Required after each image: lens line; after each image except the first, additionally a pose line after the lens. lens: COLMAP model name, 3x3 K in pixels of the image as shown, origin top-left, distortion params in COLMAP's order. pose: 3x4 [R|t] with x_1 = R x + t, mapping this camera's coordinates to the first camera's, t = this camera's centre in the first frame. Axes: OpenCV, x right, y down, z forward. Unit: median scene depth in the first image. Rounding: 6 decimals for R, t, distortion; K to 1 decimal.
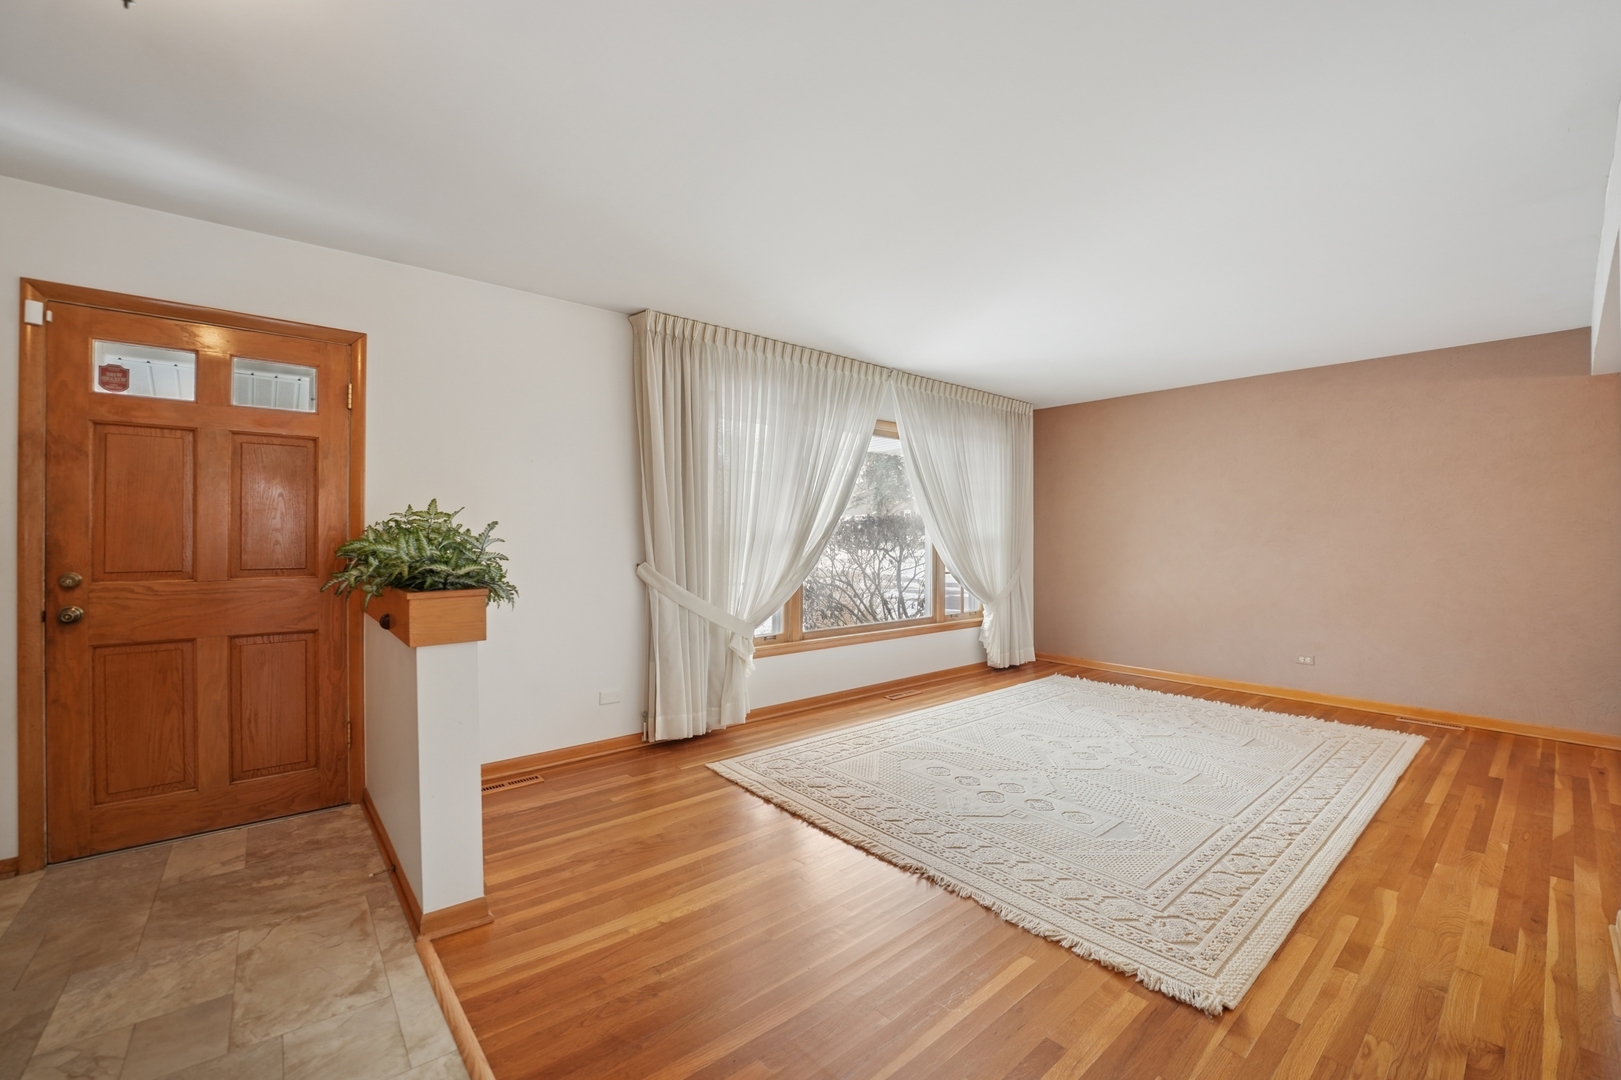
lens RADIAL K [[667.6, 0, 796.5], [0, 667.6, 533.6], [0, 0, 1]] dist [-0.026640, 0.000434]
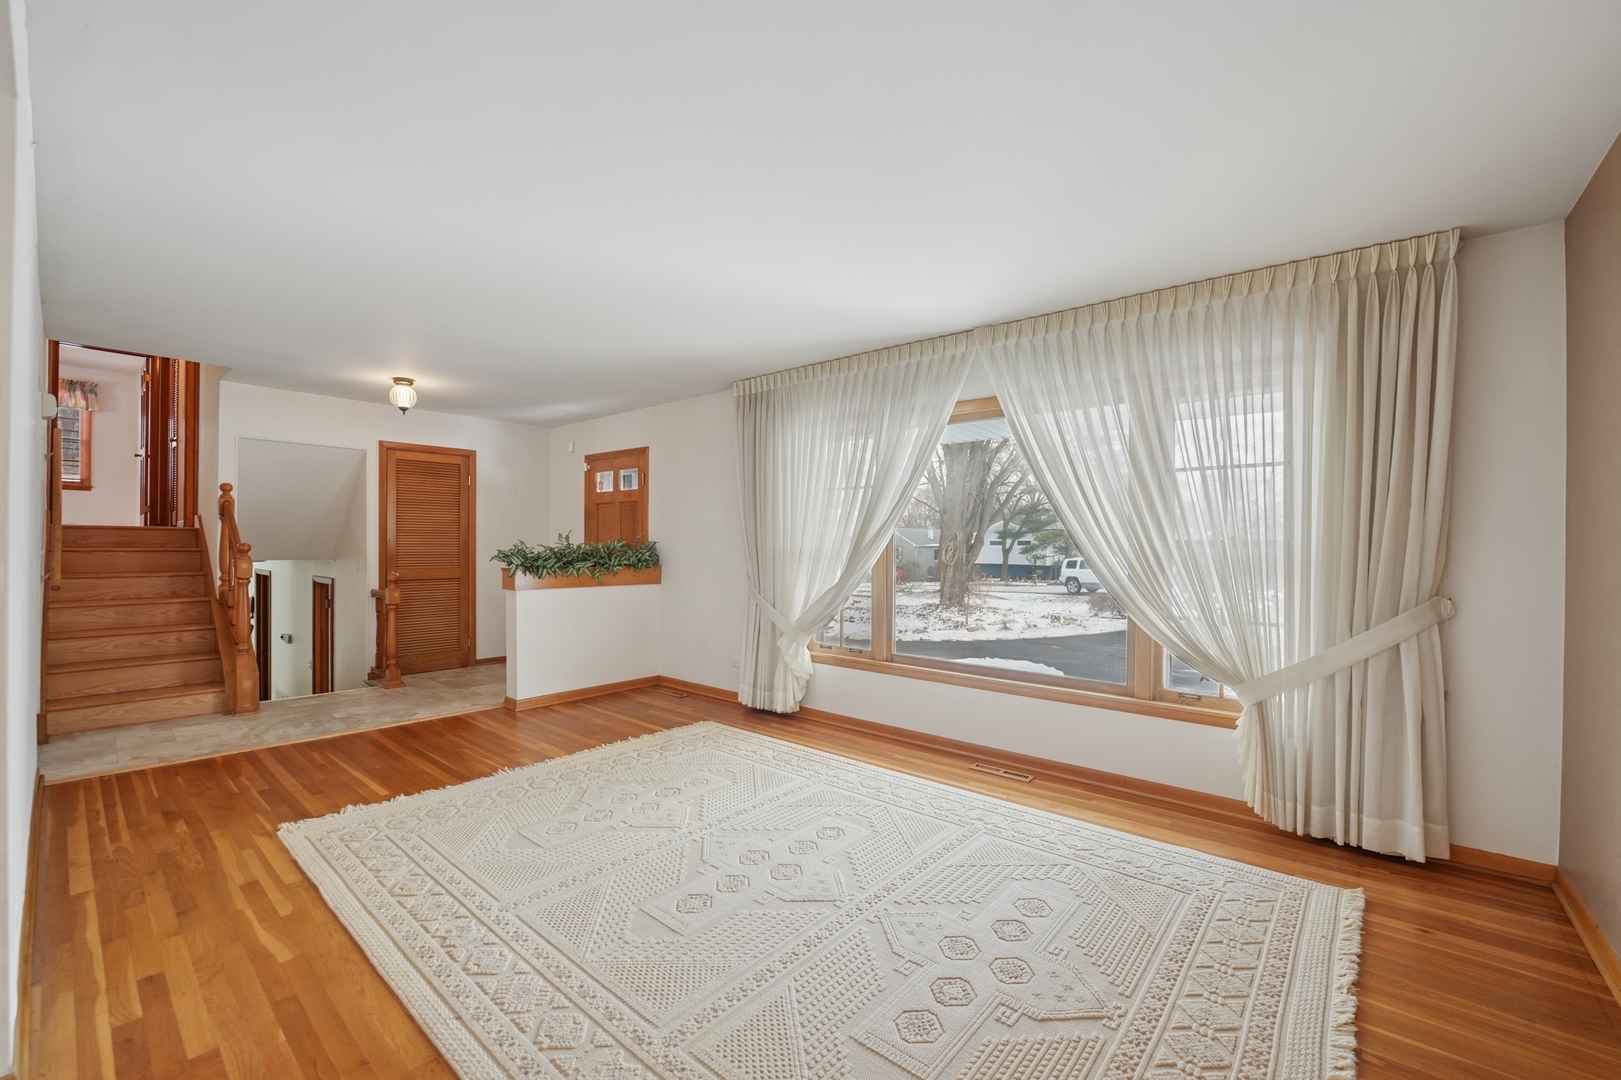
lens RADIAL K [[662.8, 0, 806.2], [0, 662.8, 545.7], [0, 0, 1]] dist [-0.017442, 0.000128]
pose [[0.157538, 0.000568, -0.987513, 1.451485], [-0.003277, 0.999995, 0.000053, -0.002653], [0.987508, 0.003228, 0.157539, 1.189322]]
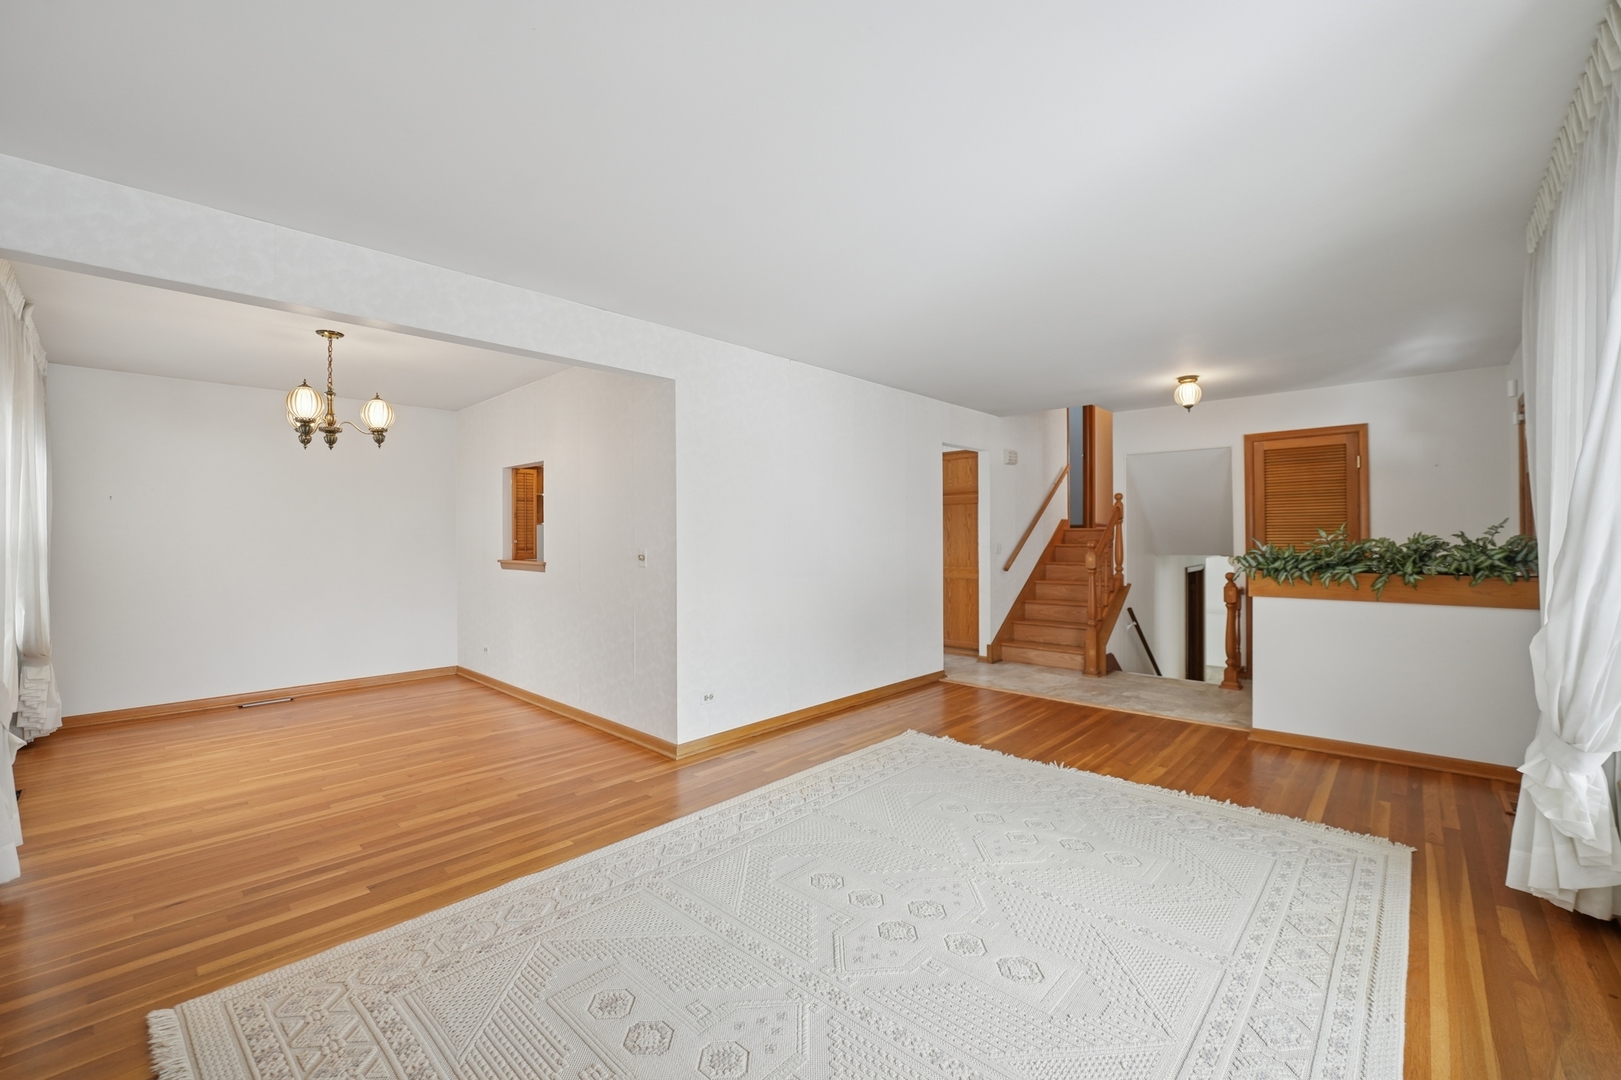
lens RADIAL K [[662.8, 0, 806.2], [0, 662.8, 545.7], [0, 0, 1]] dist [-0.017442, 0.000128]
pose [[-0.992473, 0.003260, -0.122417, 0.782216], [0.002368, 0.999970, 0.007431, -0.007211], [0.122437, 0.007085, -0.992451, 2.005640]]
